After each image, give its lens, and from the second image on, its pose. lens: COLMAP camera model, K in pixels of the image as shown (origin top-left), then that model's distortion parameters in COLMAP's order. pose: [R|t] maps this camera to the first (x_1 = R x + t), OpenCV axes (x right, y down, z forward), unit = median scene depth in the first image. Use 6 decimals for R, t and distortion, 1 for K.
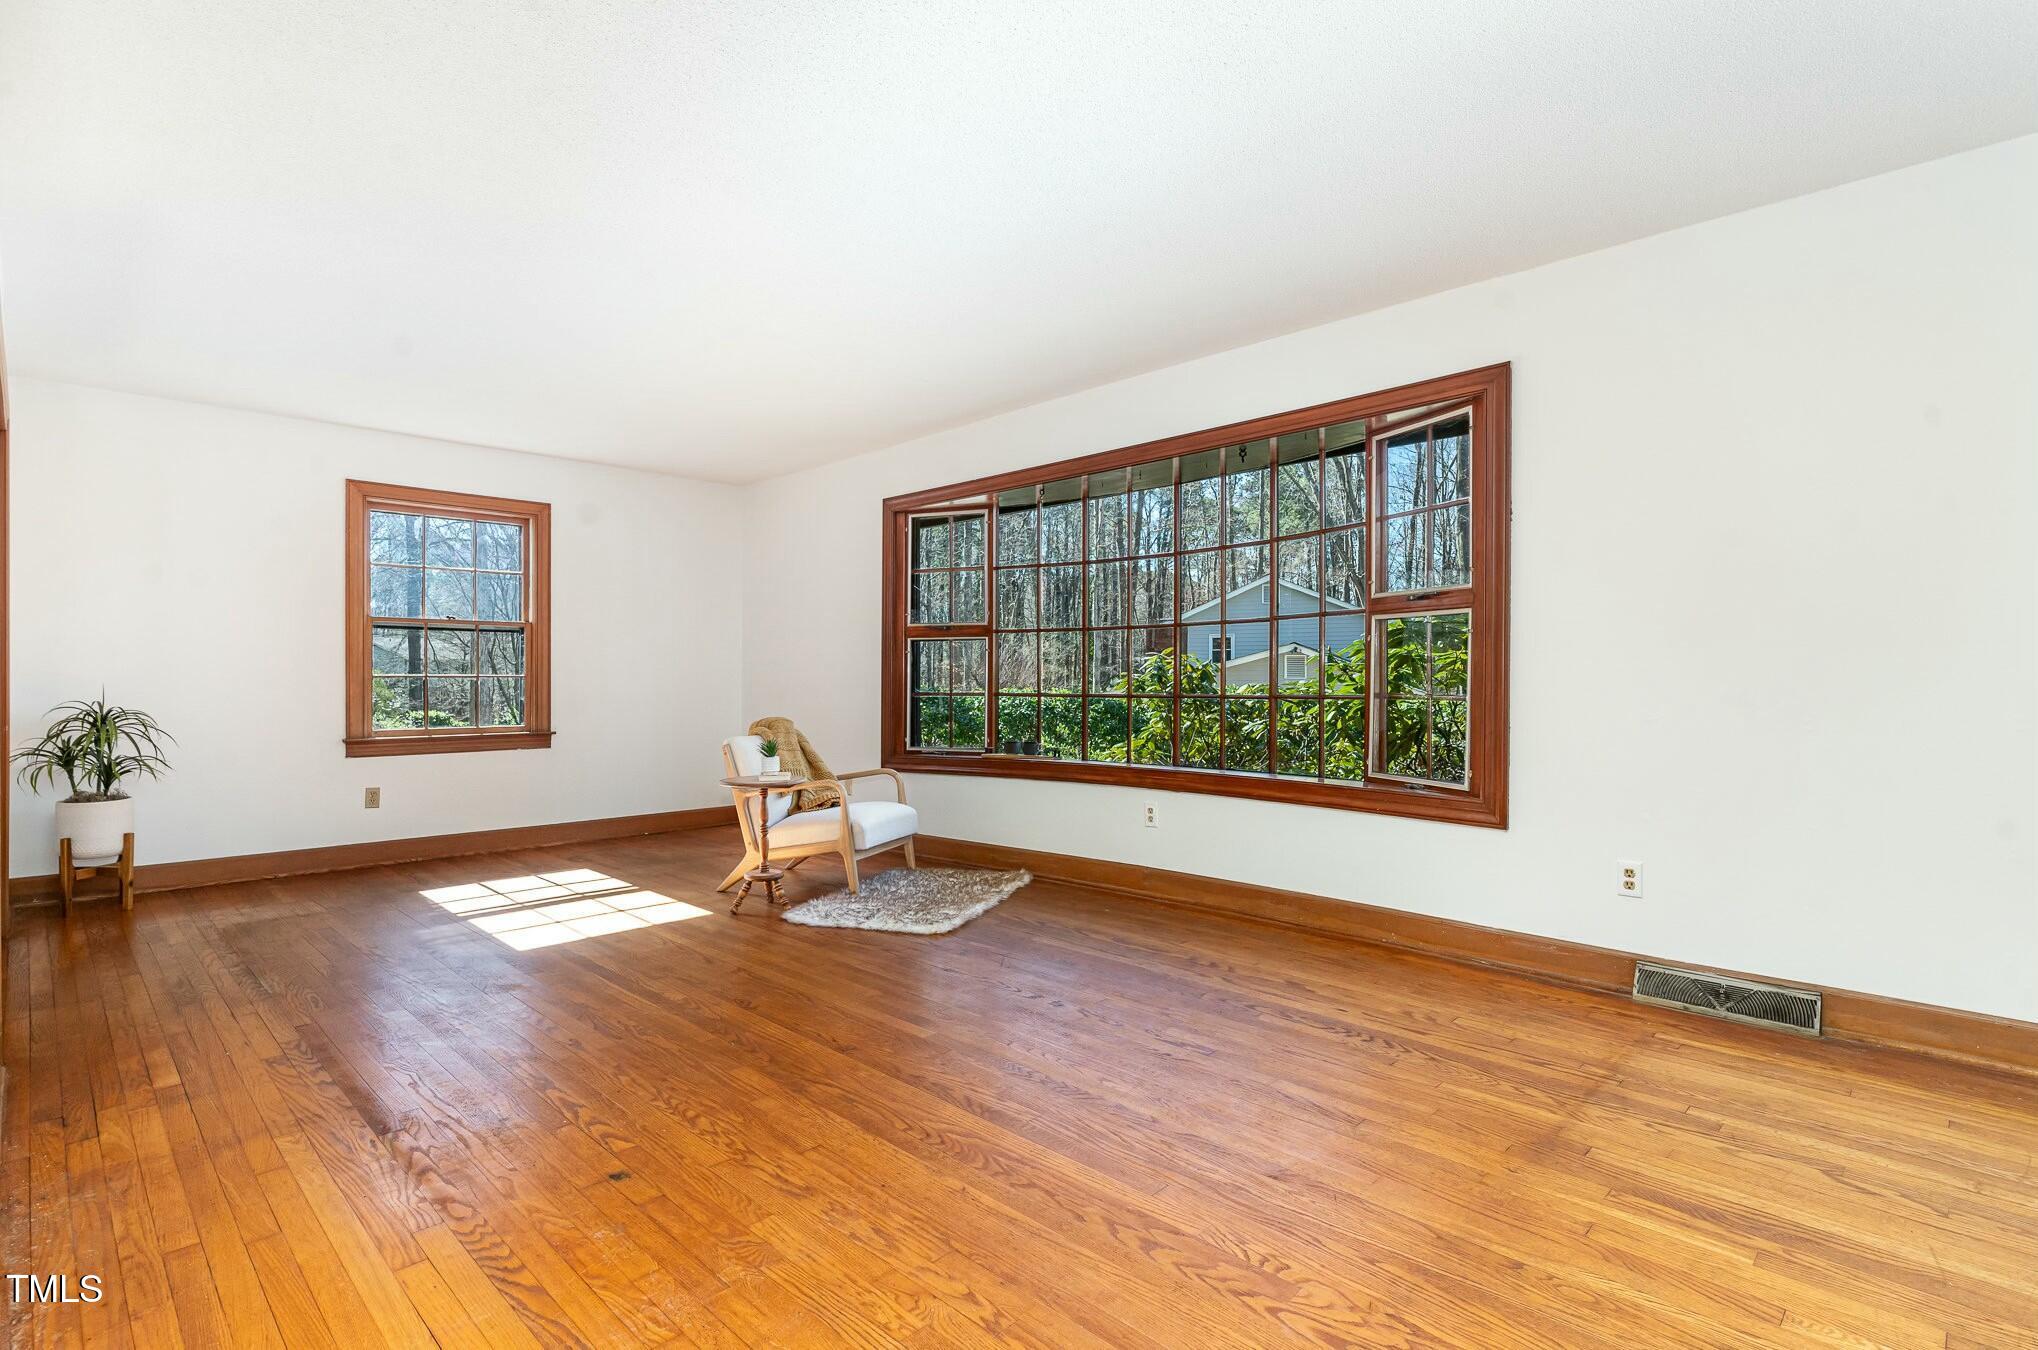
lens RADIAL K [[1001.2, 0, 1019.0], [0, 1001.2, 675.0], [0, 0, 1]] dist [0.001077, -0.000172]
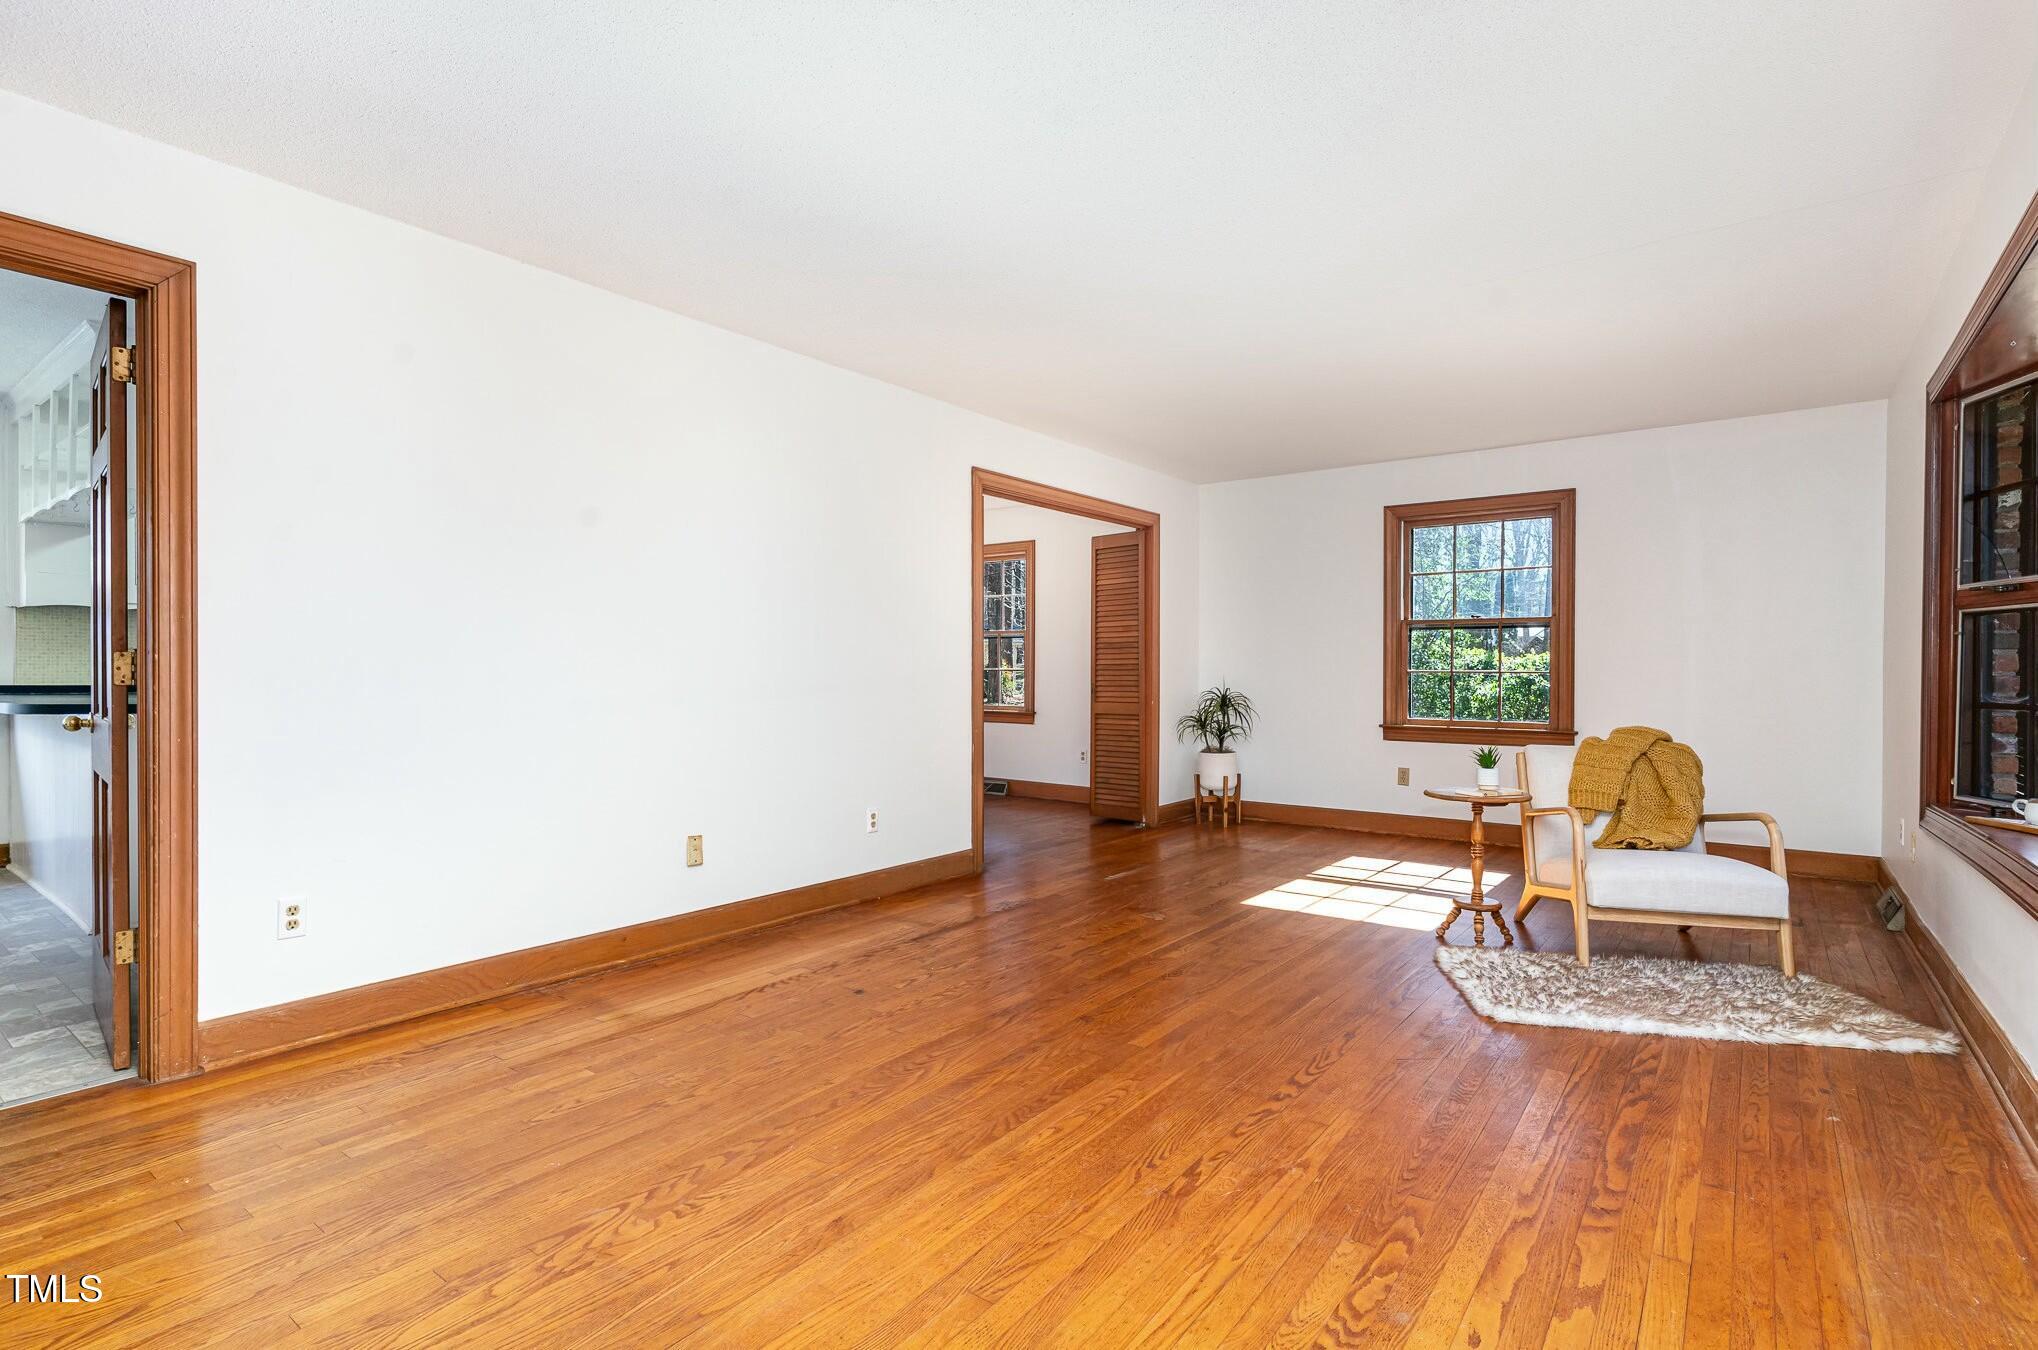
lens RADIAL K [[1025.3, 0, 1019.0], [0, 1025.3, 675.0], [0, 0, 1]] dist [-0.000419, -0.000737]
pose [[0.110231, 0.007738, -0.993876, 0.706122], [-0.001637, 0.999970, 0.007604, -0.005440], [0.993905, 0.000789, 0.110240, 0.619251]]
